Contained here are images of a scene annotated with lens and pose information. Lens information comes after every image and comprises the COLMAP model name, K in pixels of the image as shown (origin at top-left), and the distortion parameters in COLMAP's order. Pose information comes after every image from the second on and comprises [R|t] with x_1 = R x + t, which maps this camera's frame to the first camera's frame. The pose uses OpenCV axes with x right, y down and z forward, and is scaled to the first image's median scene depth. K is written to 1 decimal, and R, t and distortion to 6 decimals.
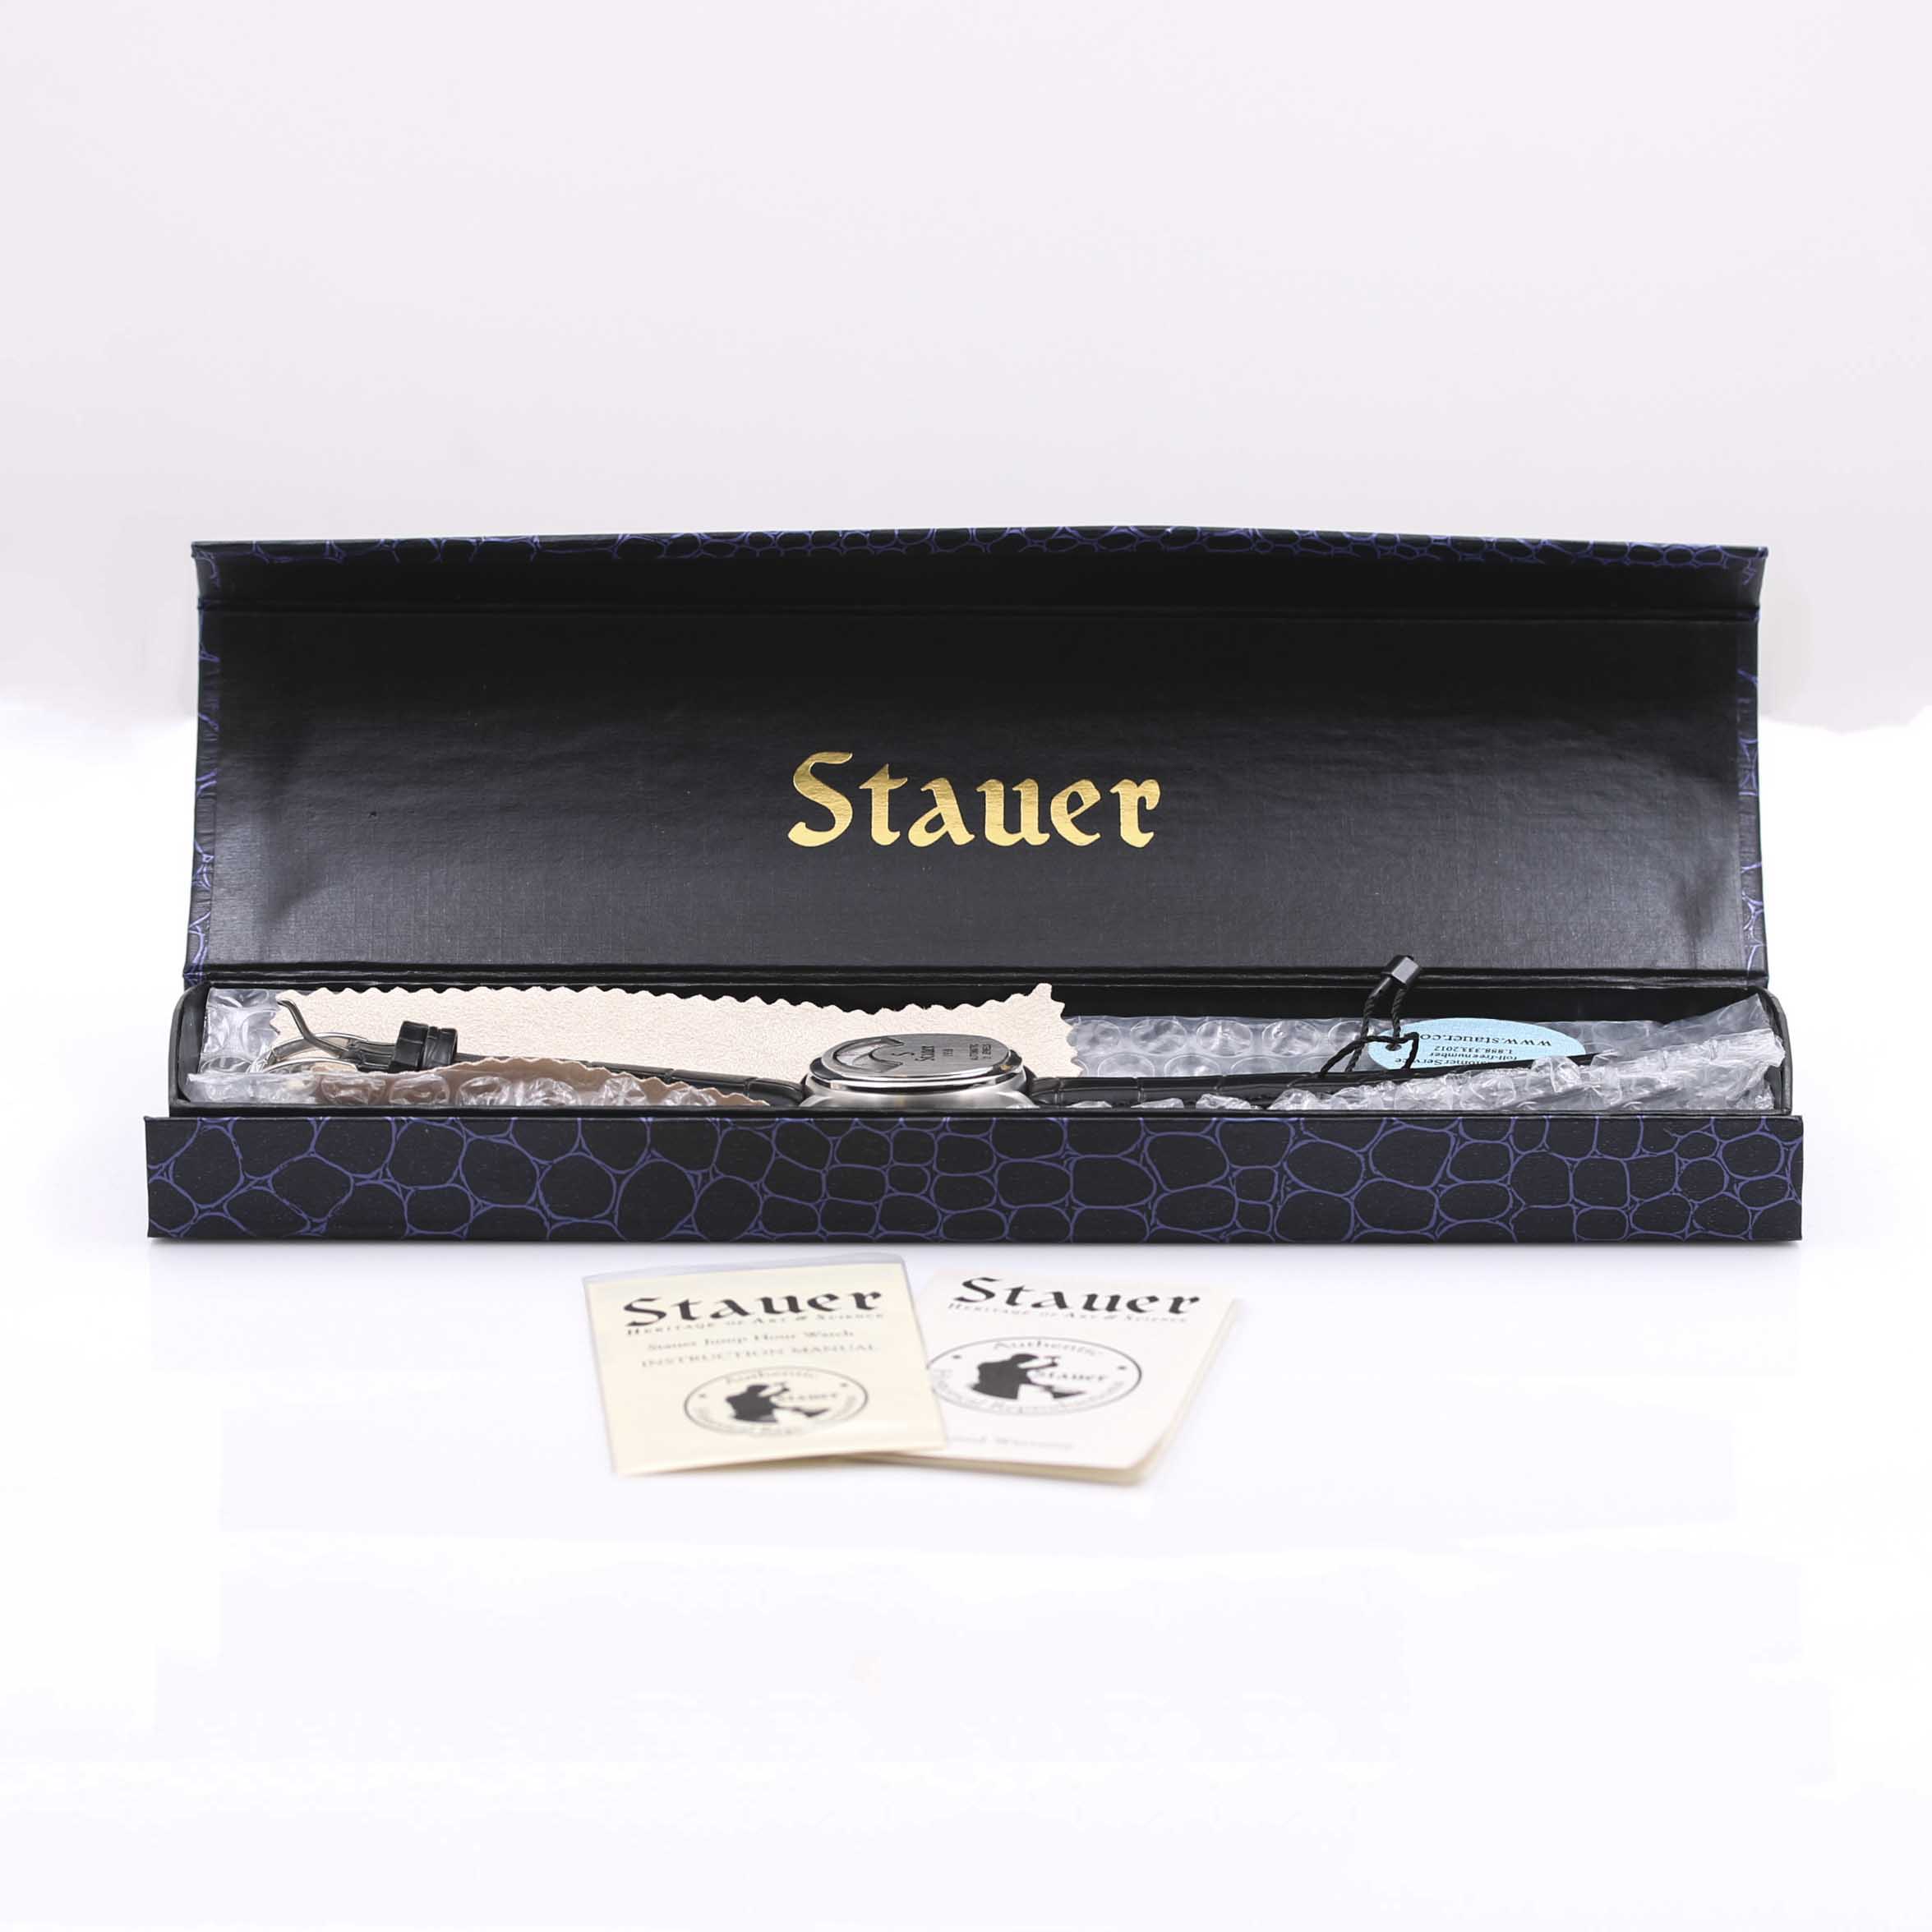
lens RADIAL K [[9752.0, 0, 966.0], [0, 9752.0, 966.0], [0, 0, 1]] dist [-0.098573, 2.384539]
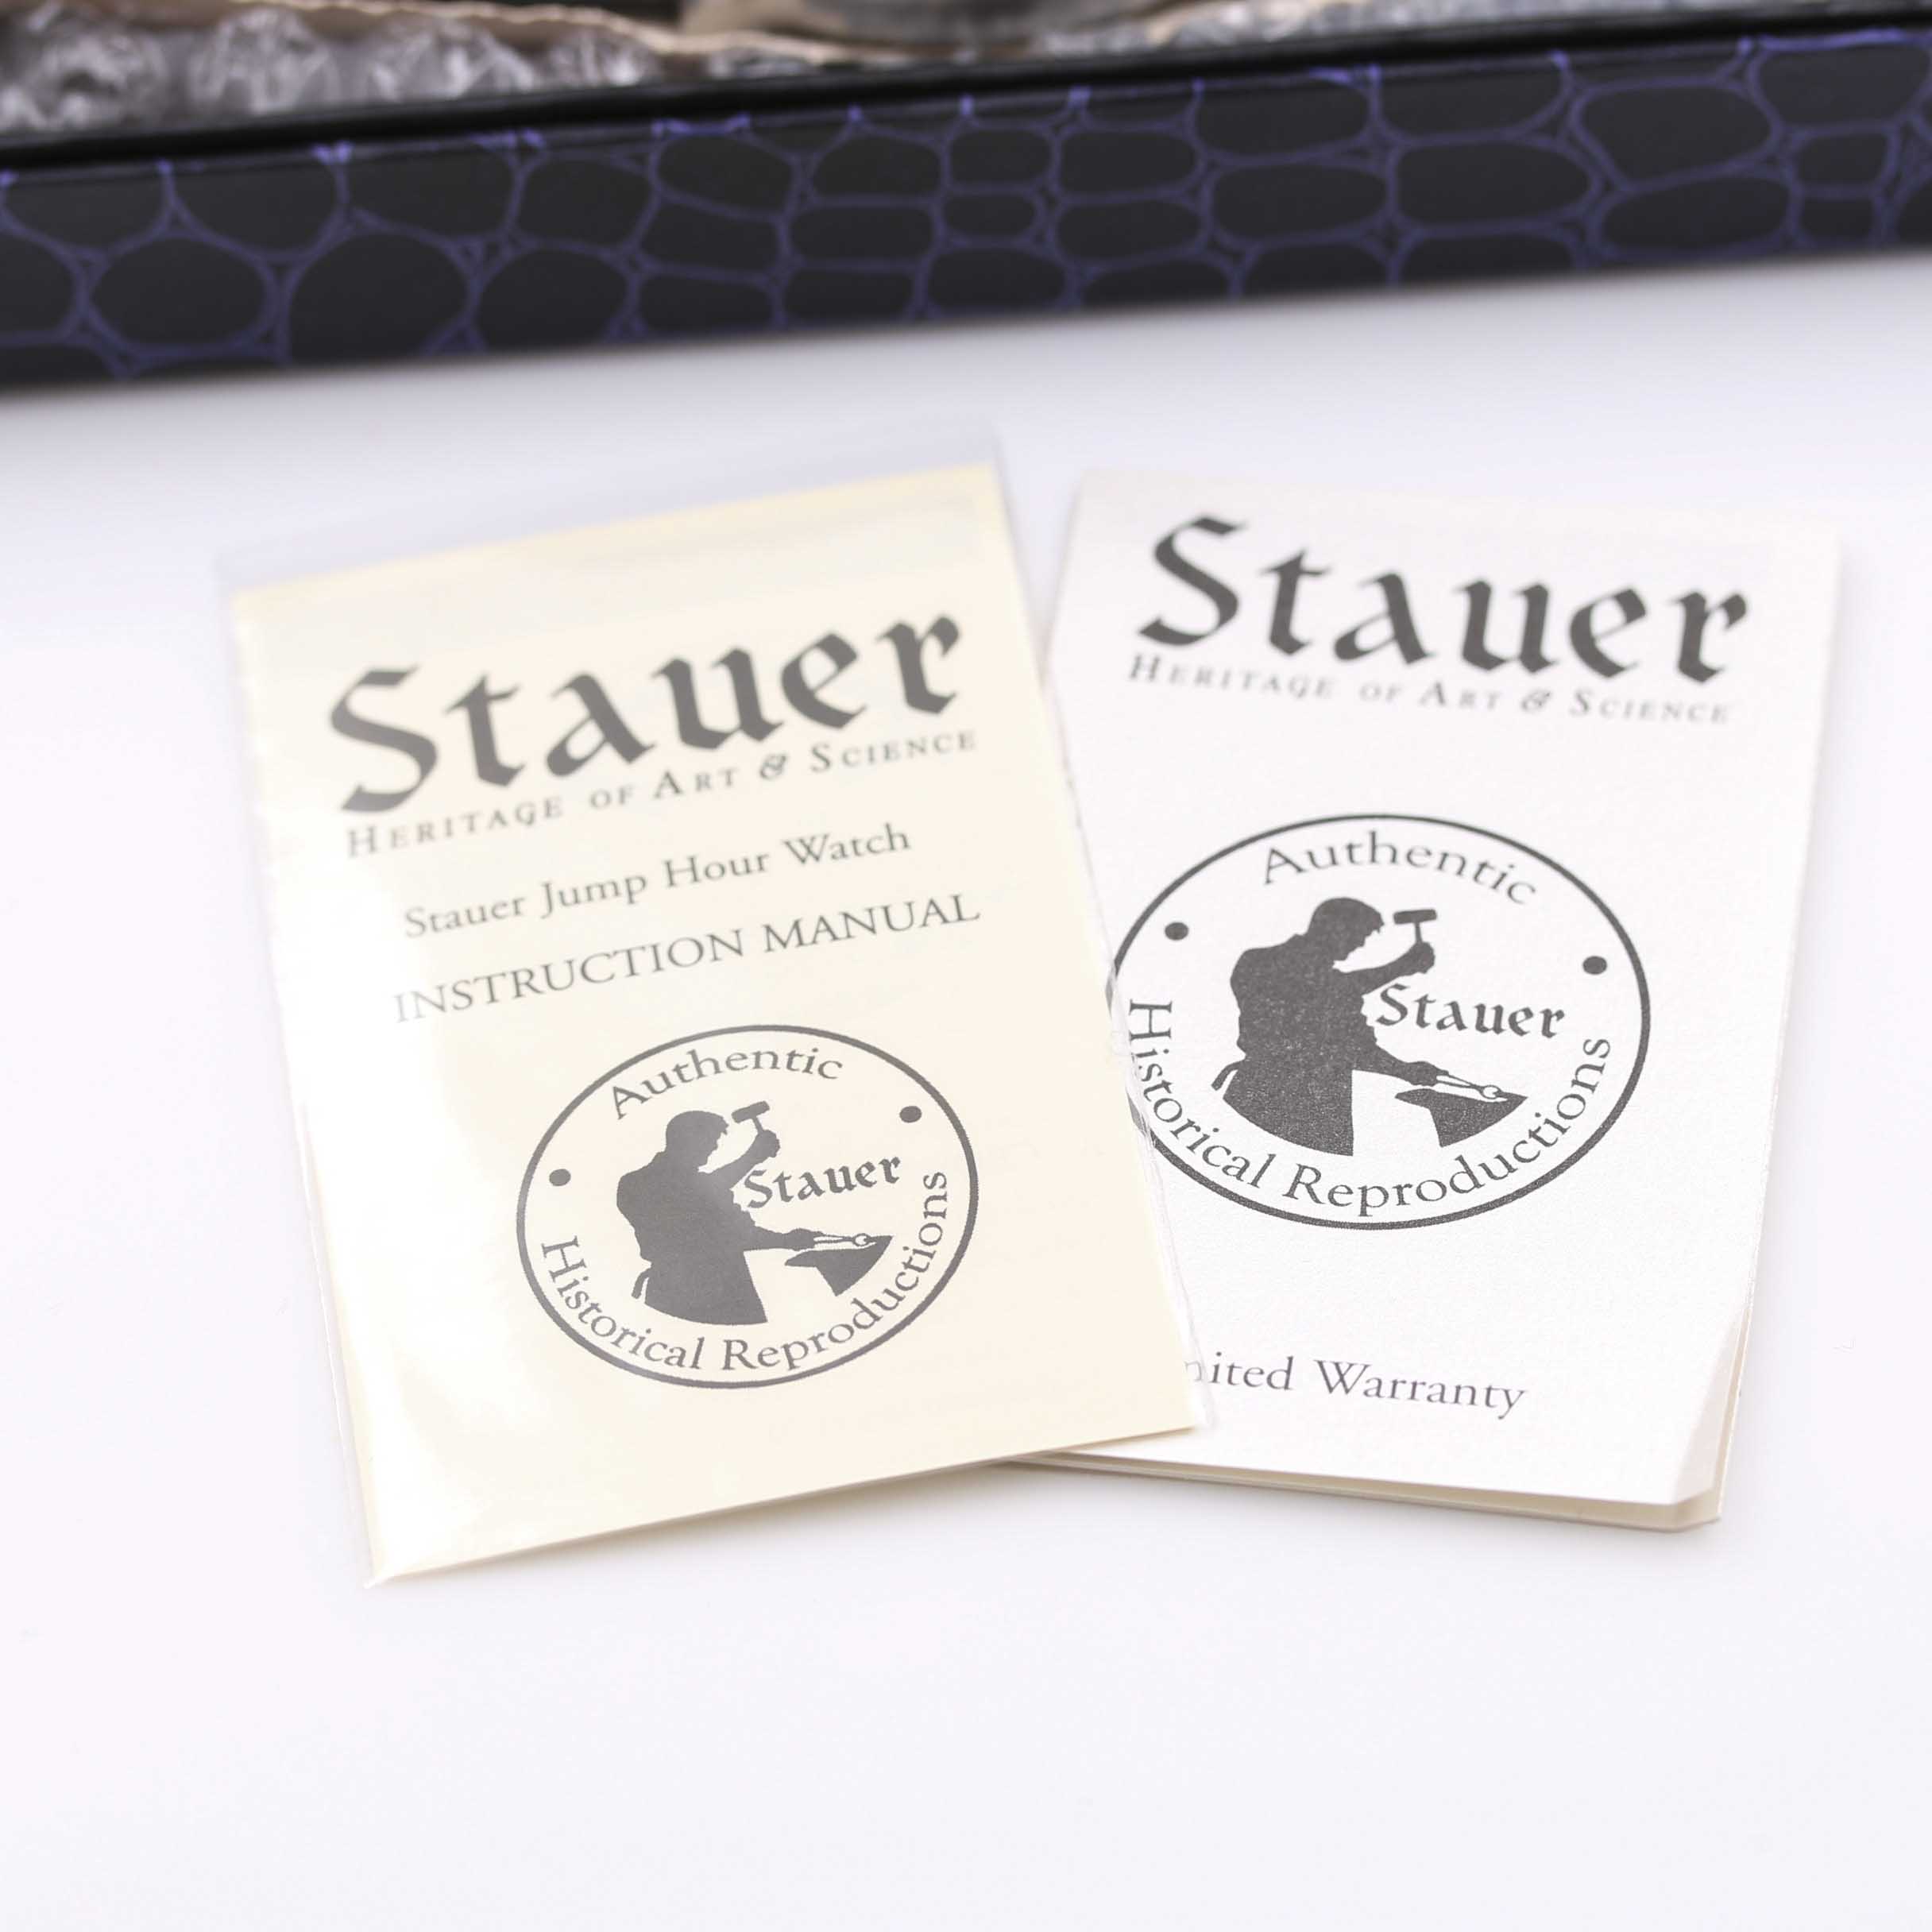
lens RADIAL K [[9752.0, 0, 966.0], [0, 9752.0, 966.0], [0, 0, 1]] dist [-0.098573, 2.384539]
pose [[0.997055, -0.076600, 0.003829, -0.011074], [0.062905, 0.845321, 0.530543, -0.169702], [-0.043876, -0.528740, 0.847649, 0.650579]]
